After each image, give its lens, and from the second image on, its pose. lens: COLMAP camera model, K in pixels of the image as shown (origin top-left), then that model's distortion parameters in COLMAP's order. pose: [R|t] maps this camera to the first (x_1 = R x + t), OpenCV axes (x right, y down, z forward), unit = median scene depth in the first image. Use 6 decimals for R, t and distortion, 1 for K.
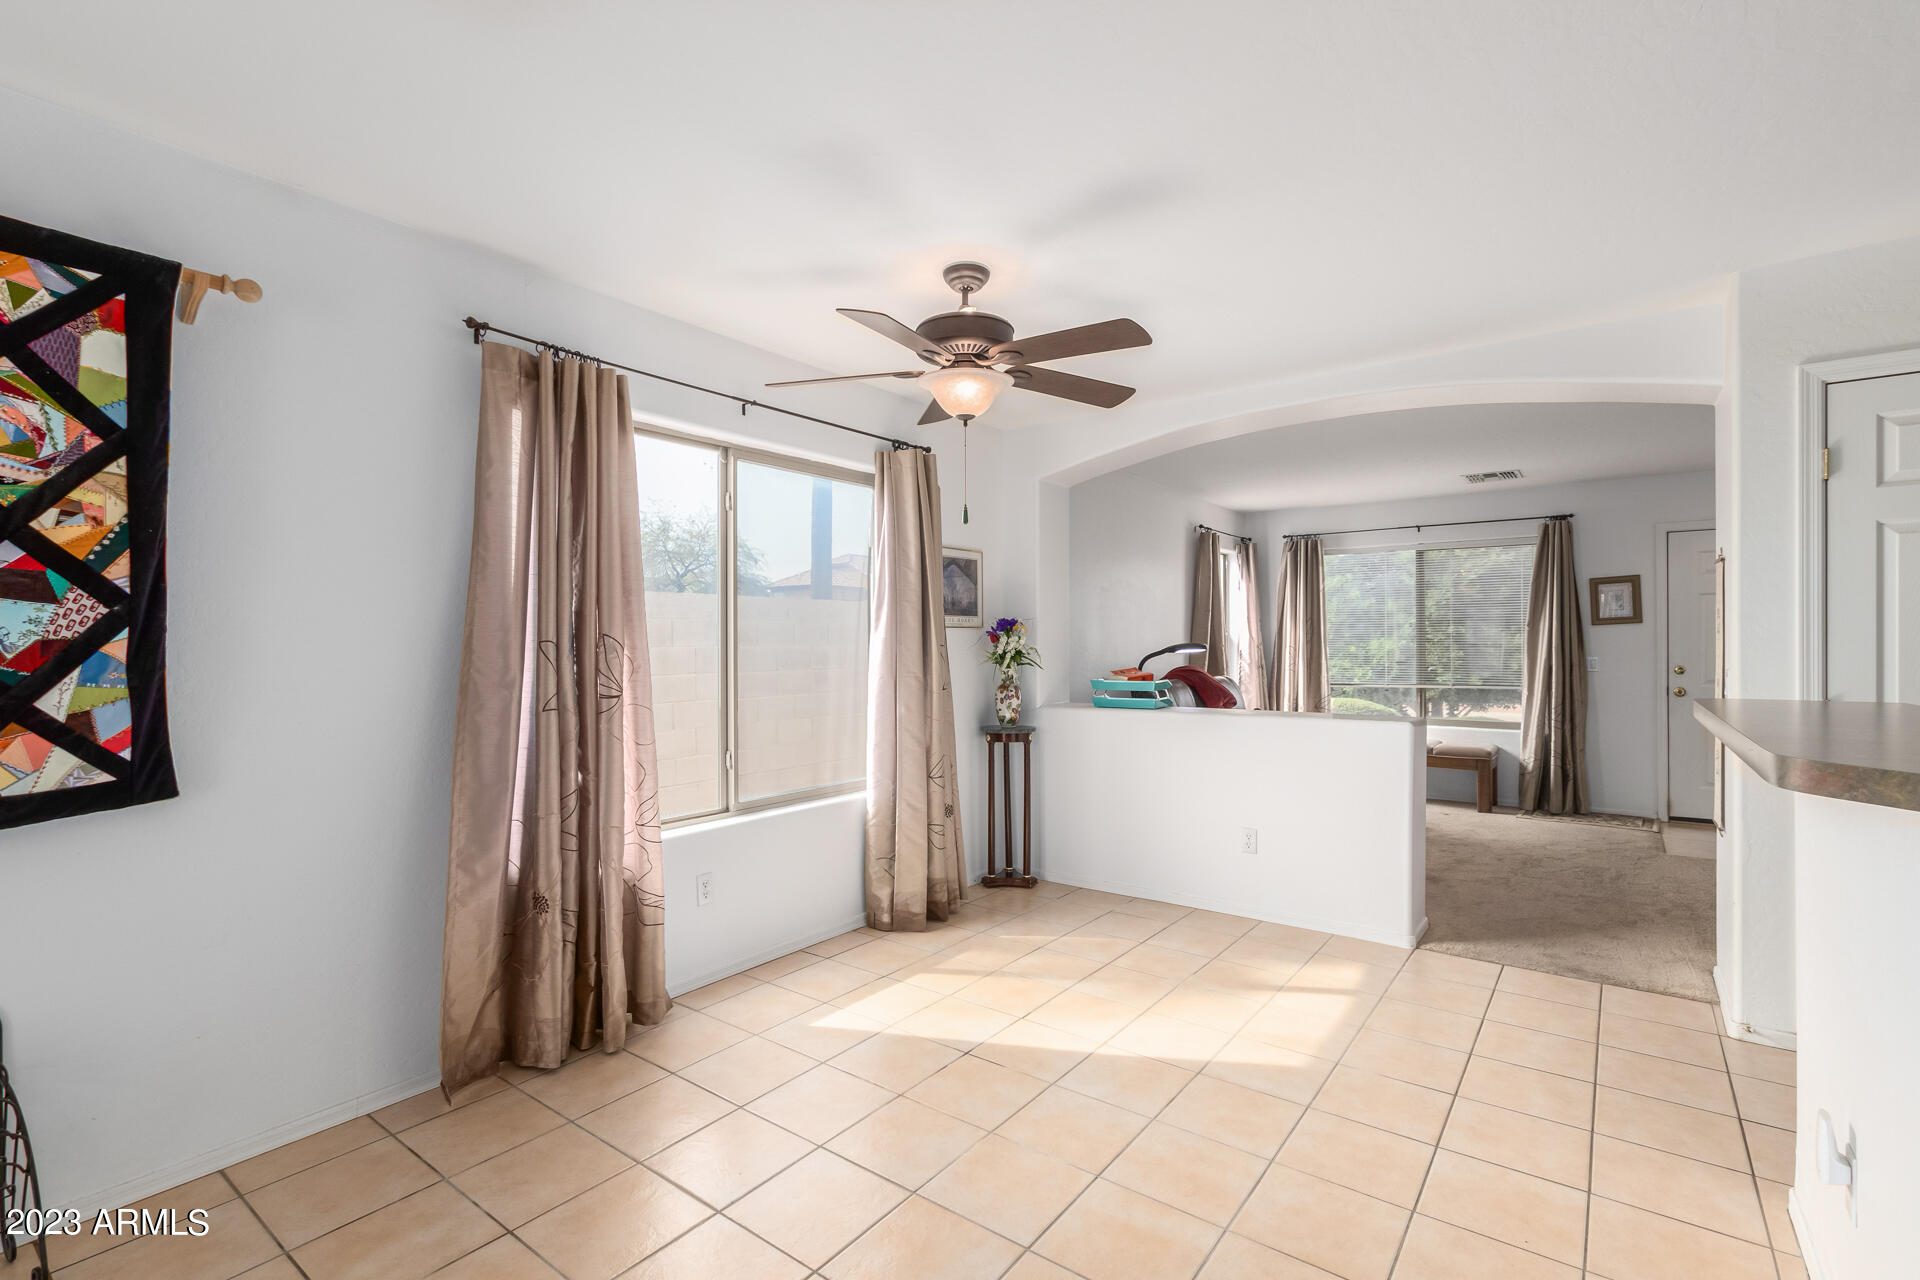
lens RADIAL K [[879.3, 0, 958.3], [0, 879.3, 645.3], [0, 0, 1]] dist [0.000460, -0.000239]
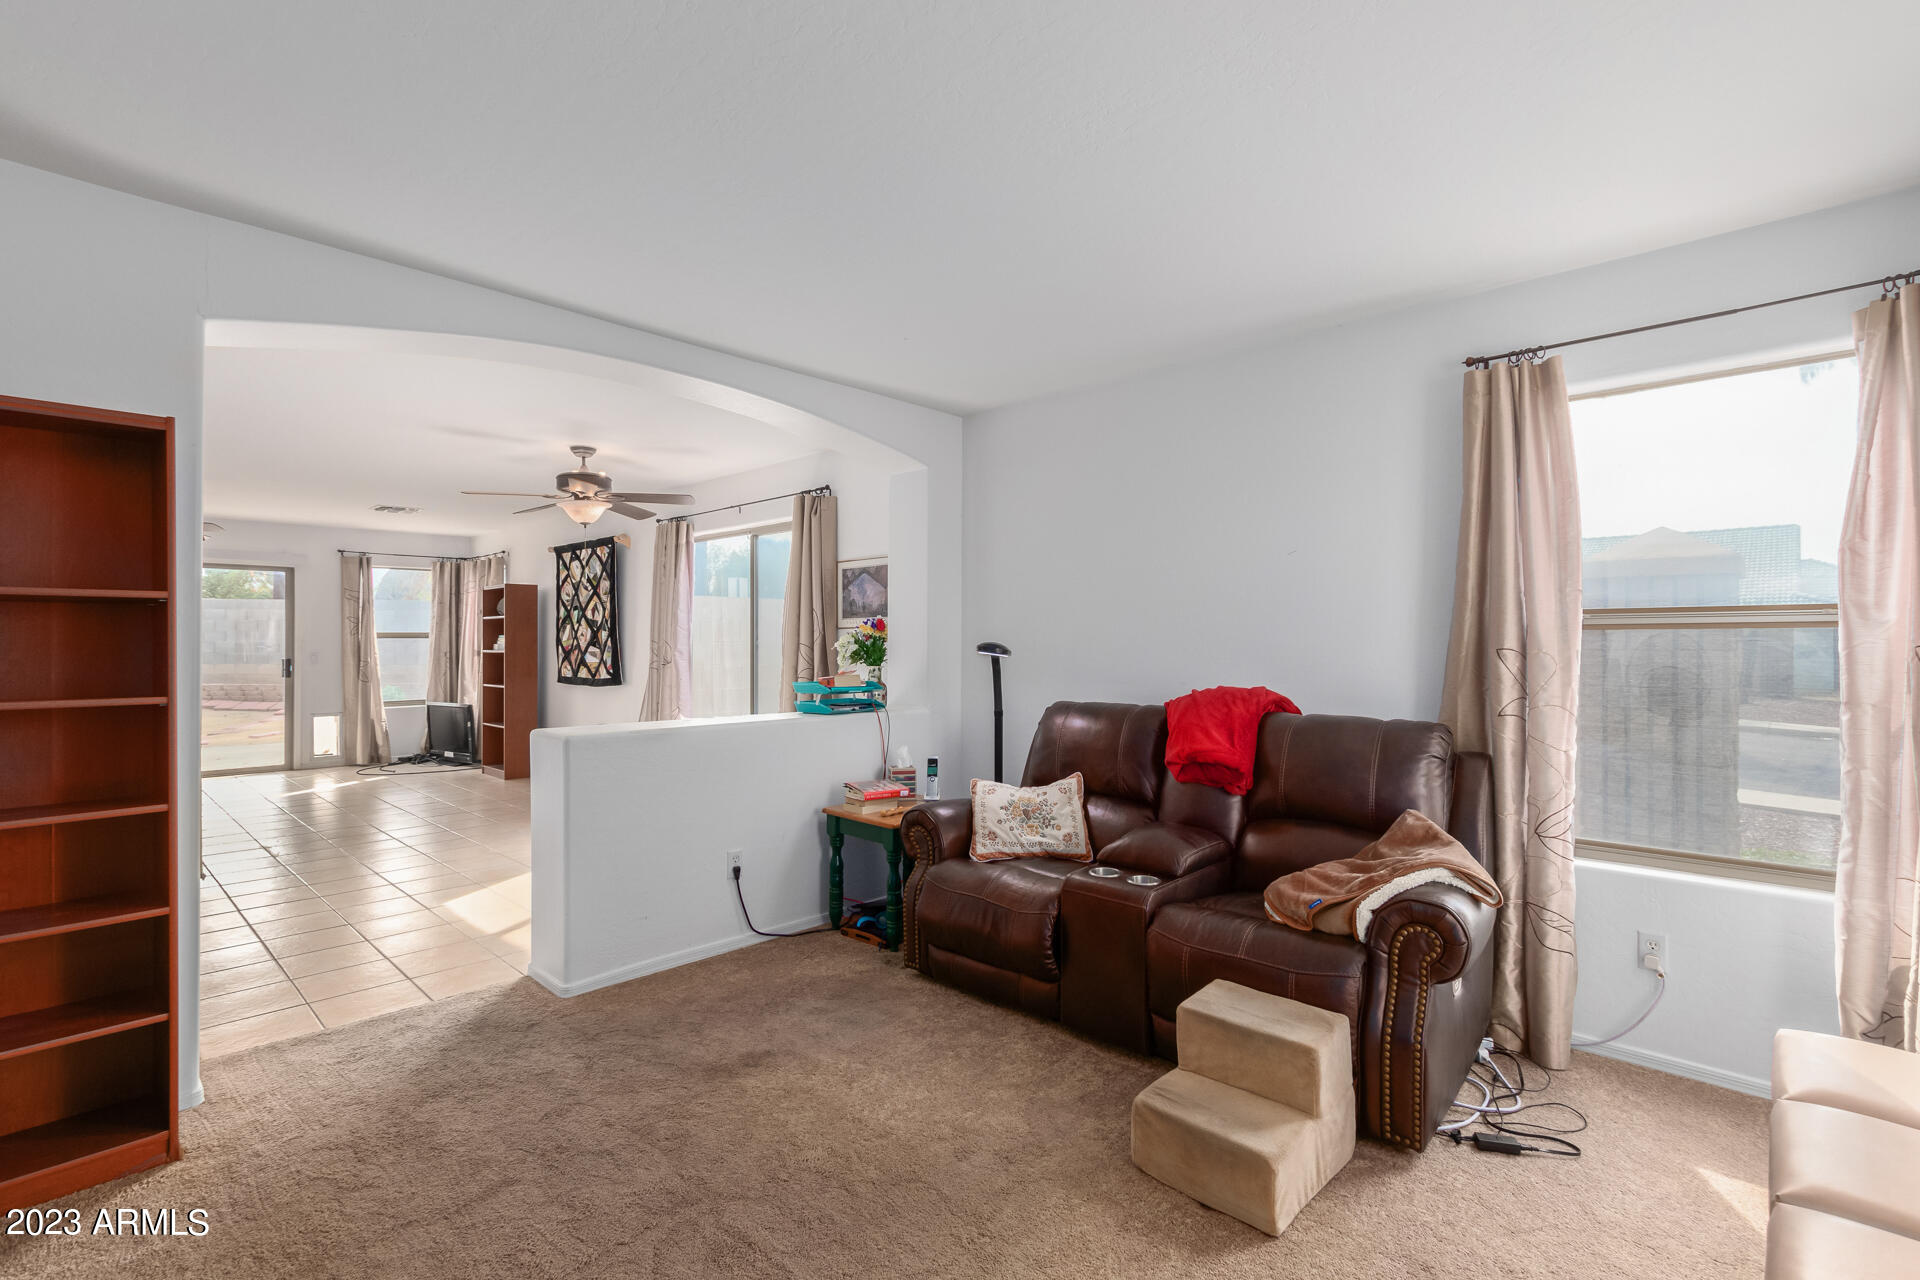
lens RADIAL K [[880.7, 0, 960.0], [0, 880.7, 640.0], [0, 0, 1]] dist [0.003896, 0.000111]
pose [[-0.126822, -0.000242, -0.991925, 1.252083], [-0.002972, 0.999996, 0.000136, -0.006459], [0.991921, 0.002965, -0.126822, 1.429266]]
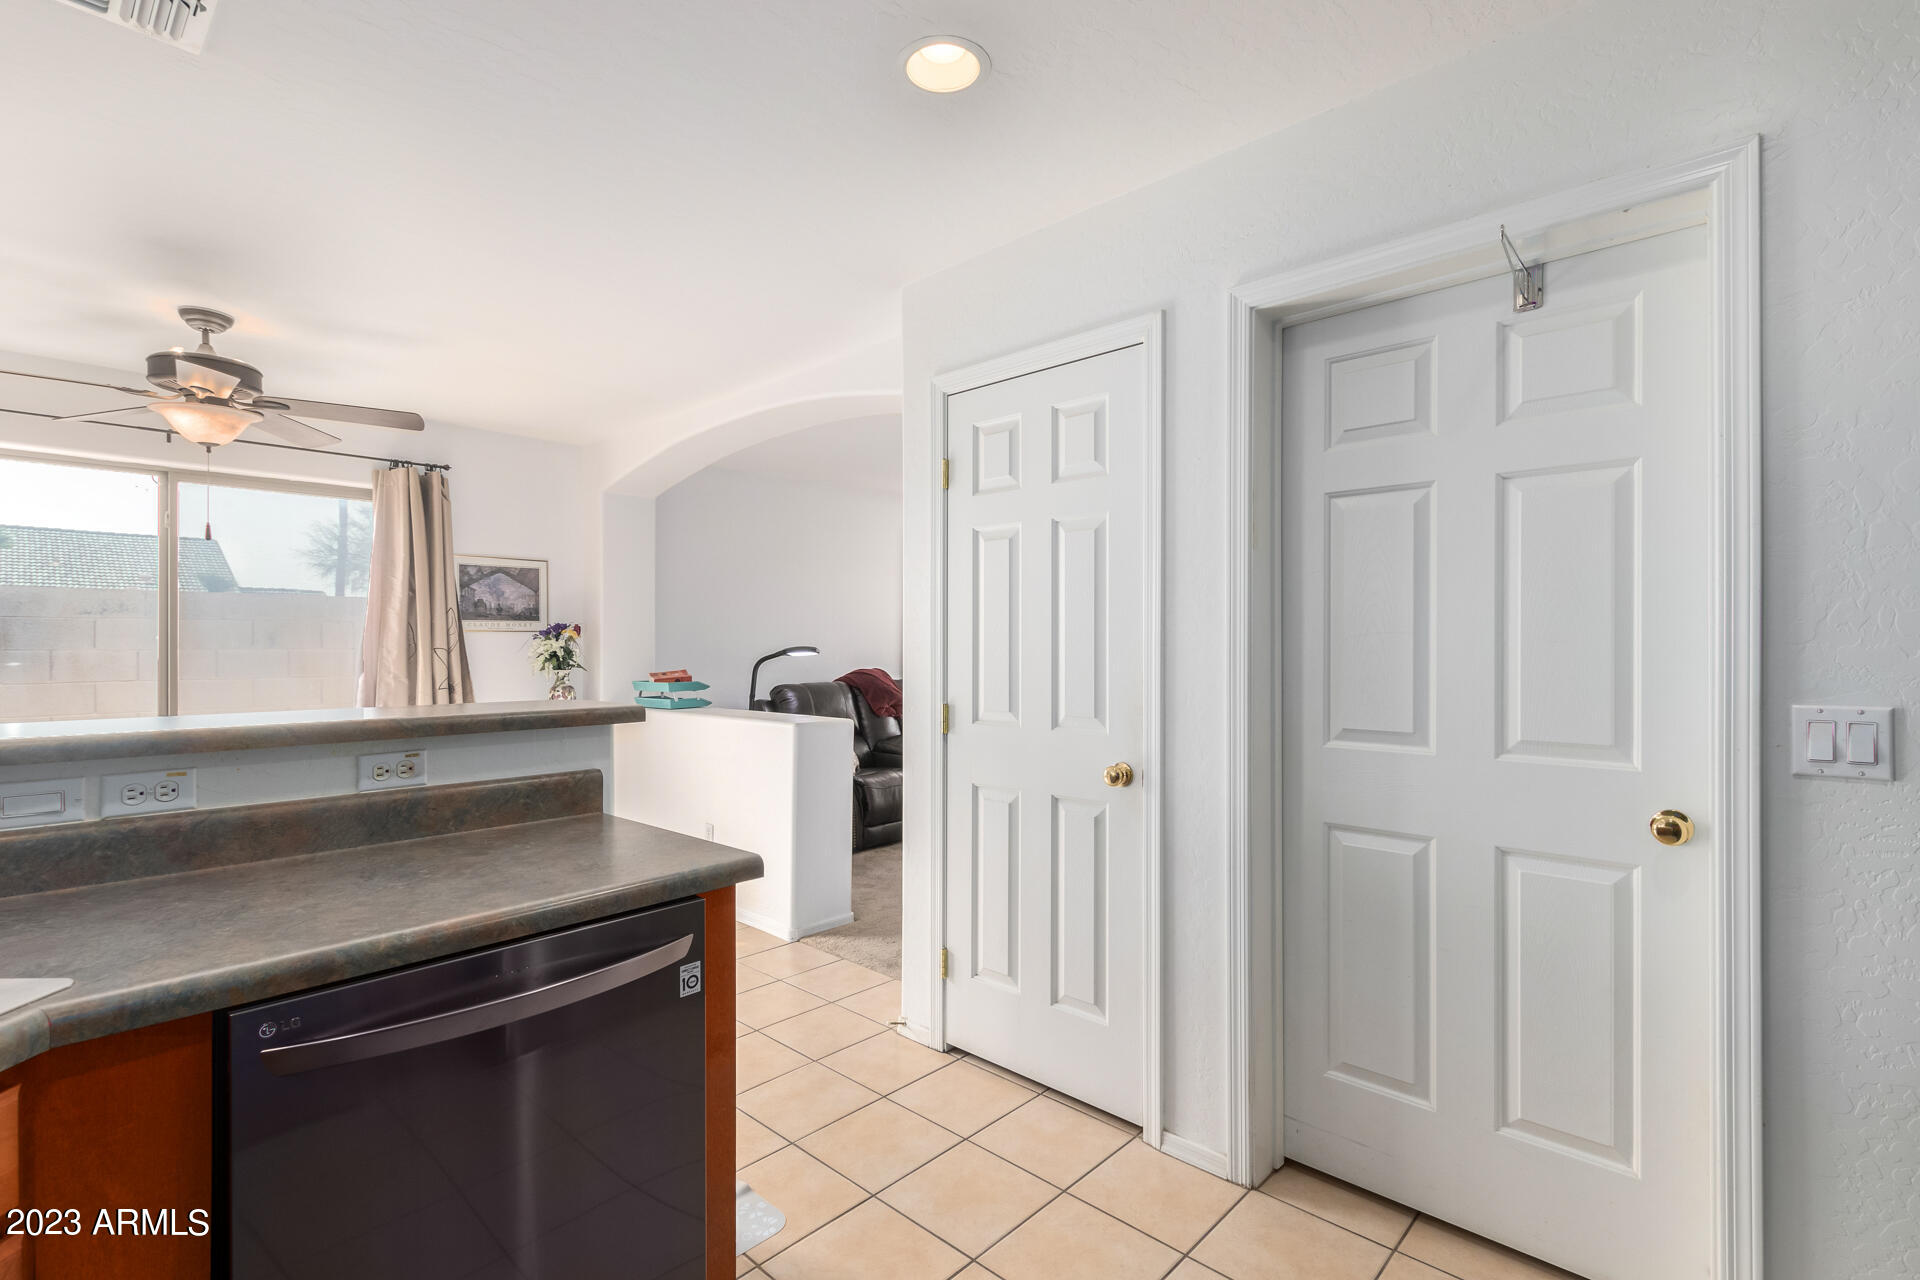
lens RADIAL K [[880.7, 0, 960.0], [0, 880.7, 640.0], [0, 0, 1]] dist [0.003896, 0.000111]
pose [[0.994124, 0.001961, -0.108225, 0.758700], [-0.002852, 0.999963, -0.008080, -0.003001], [0.108206, 0.008341, 0.994094, -0.009607]]
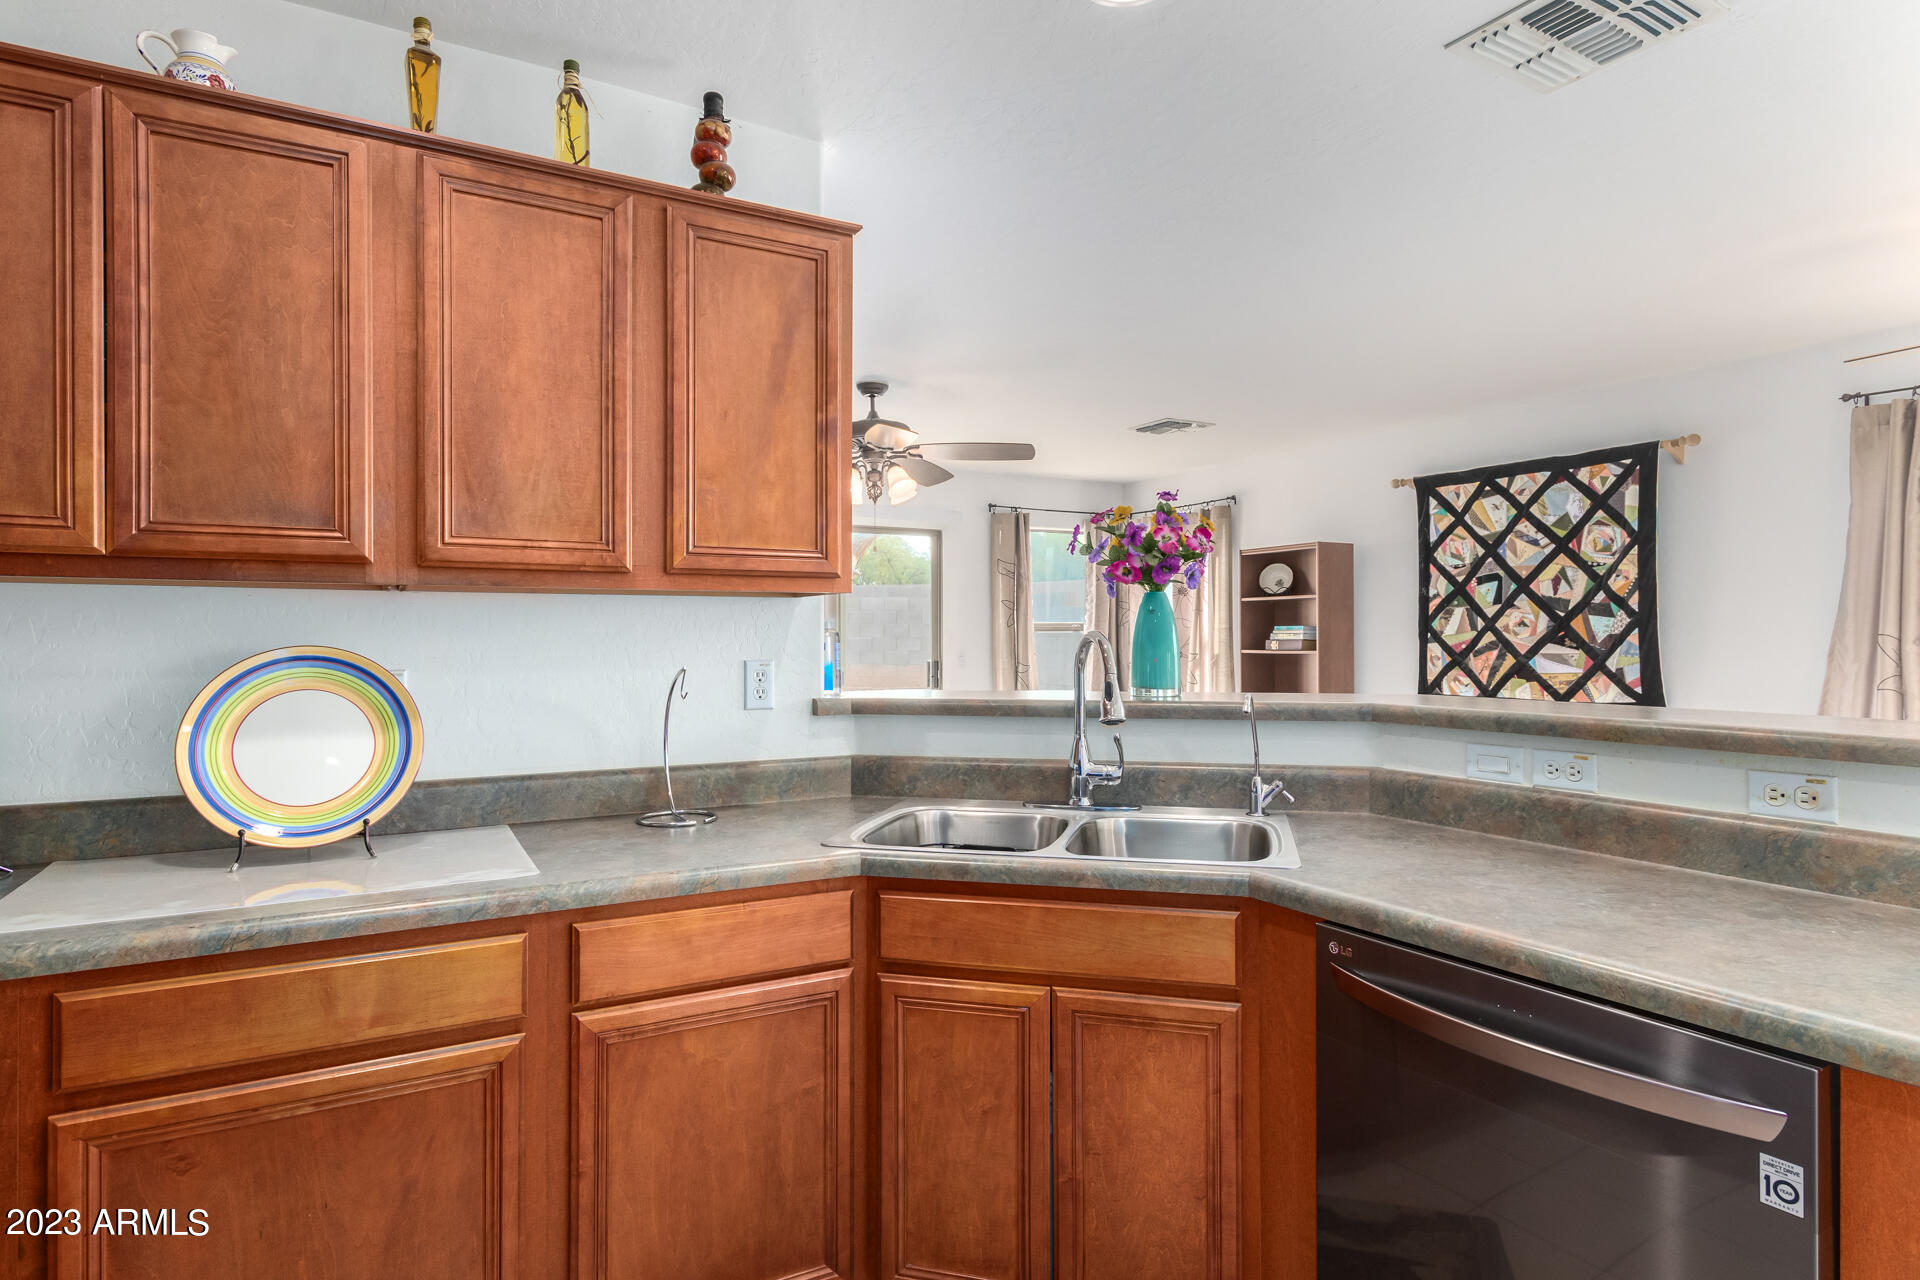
lens RADIAL K [[1047.3, 0, 962.4], [0, 1047.3, 635.5], [0, 0, 1]] dist [0.007938, -0.001293]
pose [[-0.397328, 0.002639, -0.917673, 0.933389], [-0.000366, 0.999995, 0.003034, -0.004789], [0.917676, 0.001541, -0.397326, 0.256050]]
